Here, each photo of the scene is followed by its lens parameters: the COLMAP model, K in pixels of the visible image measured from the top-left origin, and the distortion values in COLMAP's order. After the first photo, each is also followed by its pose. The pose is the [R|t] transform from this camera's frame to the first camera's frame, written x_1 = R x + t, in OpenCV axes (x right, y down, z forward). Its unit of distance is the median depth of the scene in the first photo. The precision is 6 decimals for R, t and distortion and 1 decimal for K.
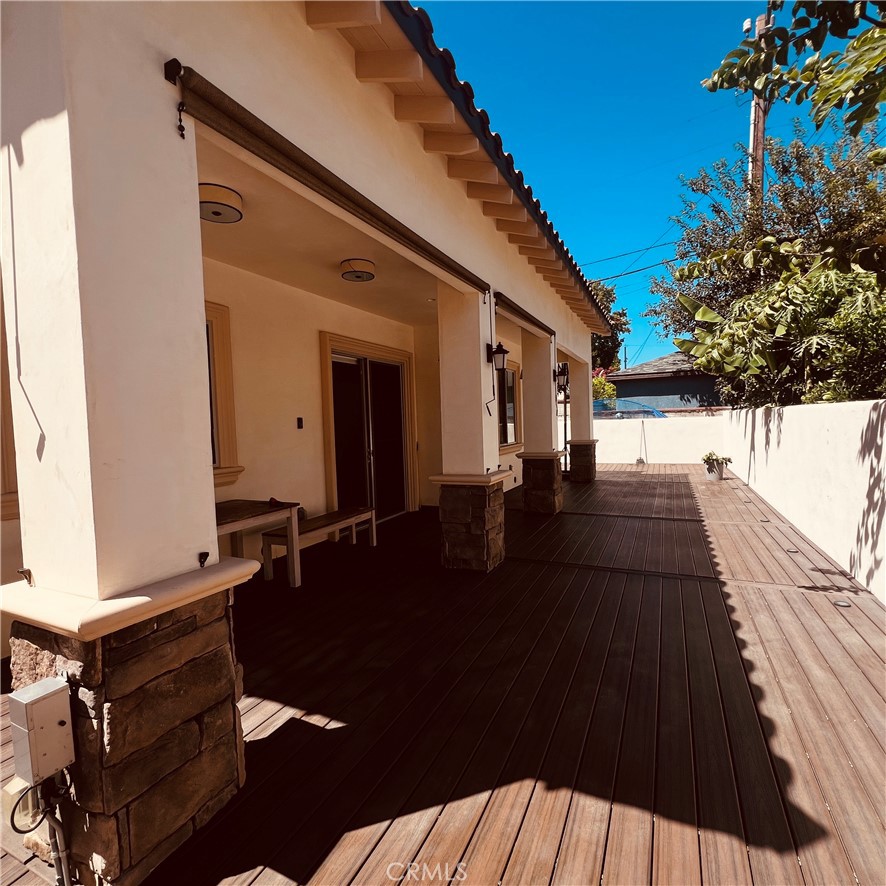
lens RADIAL K [[477.1, 0, 443.0], [0, 477.1, 443.0], [0, 0, 1]] dist [0.000654, 0.001397]
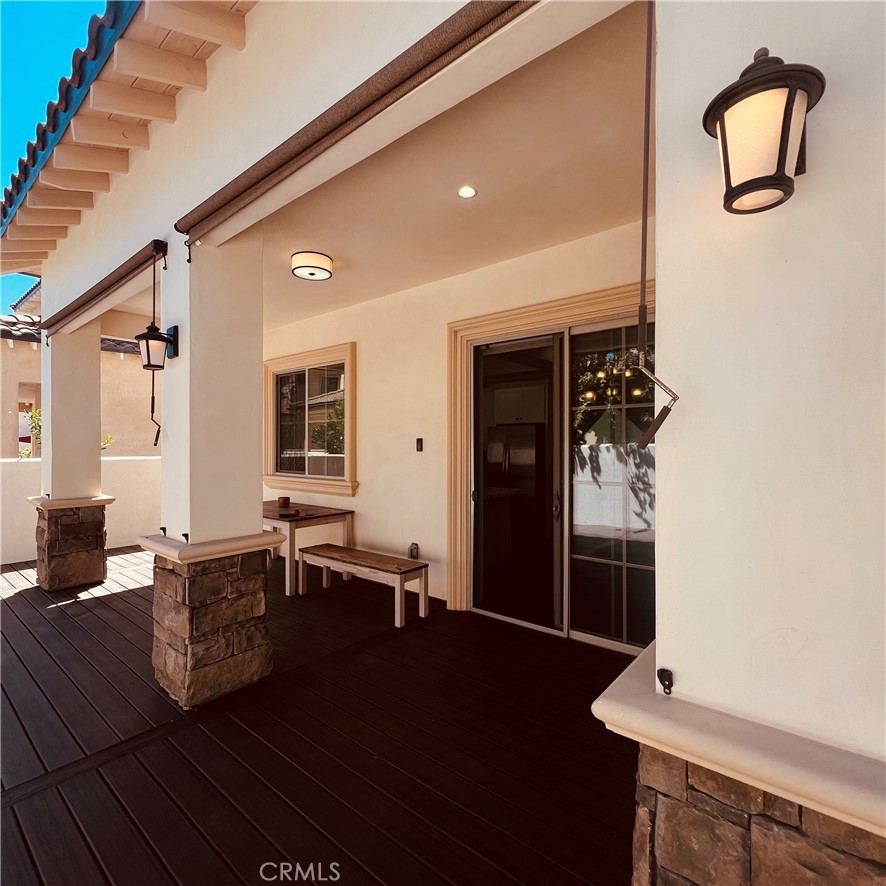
lens RADIAL K [[477.1, 0, 443.0], [0, 477.1, 443.0], [0, 0, 1]] dist [0.000654, 0.001397]
pose [[-0.248515, 0.036051, -0.967957, 0.720375], [-0.031480, 0.998479, 0.045270, -0.118920], [0.968116, 0.041722, -0.247002, 1.762121]]
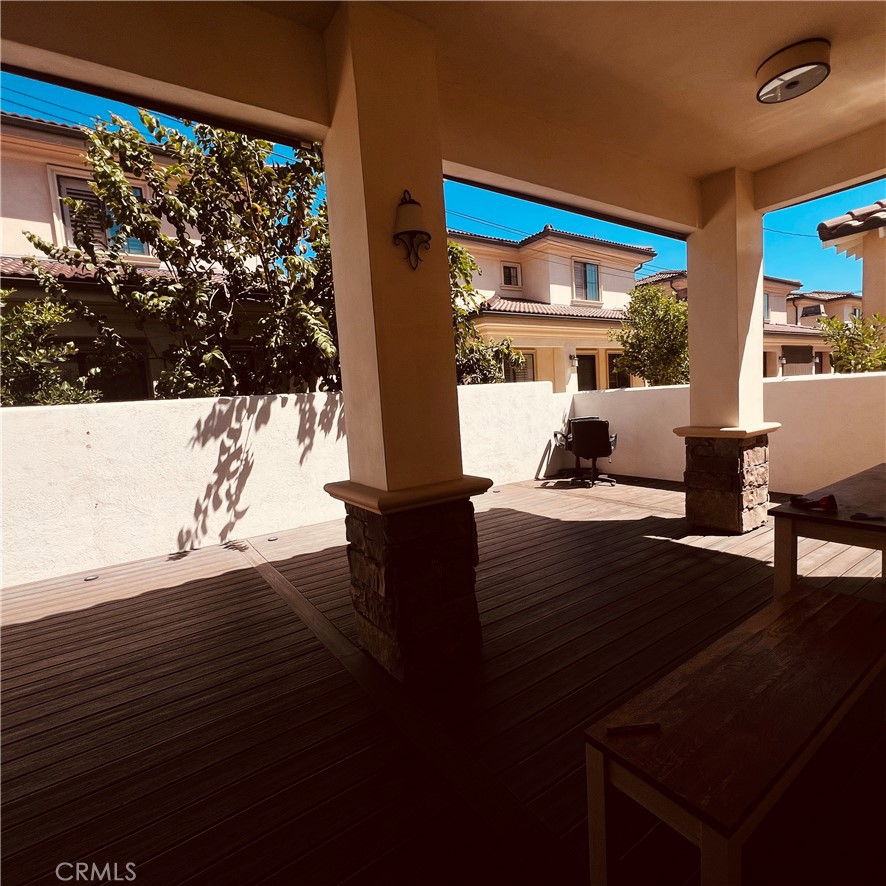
lens RADIAL K [[477.1, 0, 443.0], [0, 477.1, 443.0], [0, 0, 1]] dist [0.000654, 0.001397]
pose [[-0.863620, 0.044784, 0.502149, -0.283412], [0.115325, 0.987185, 0.110299, -0.034974], [-0.490775, 0.153167, -0.857718, 1.726987]]
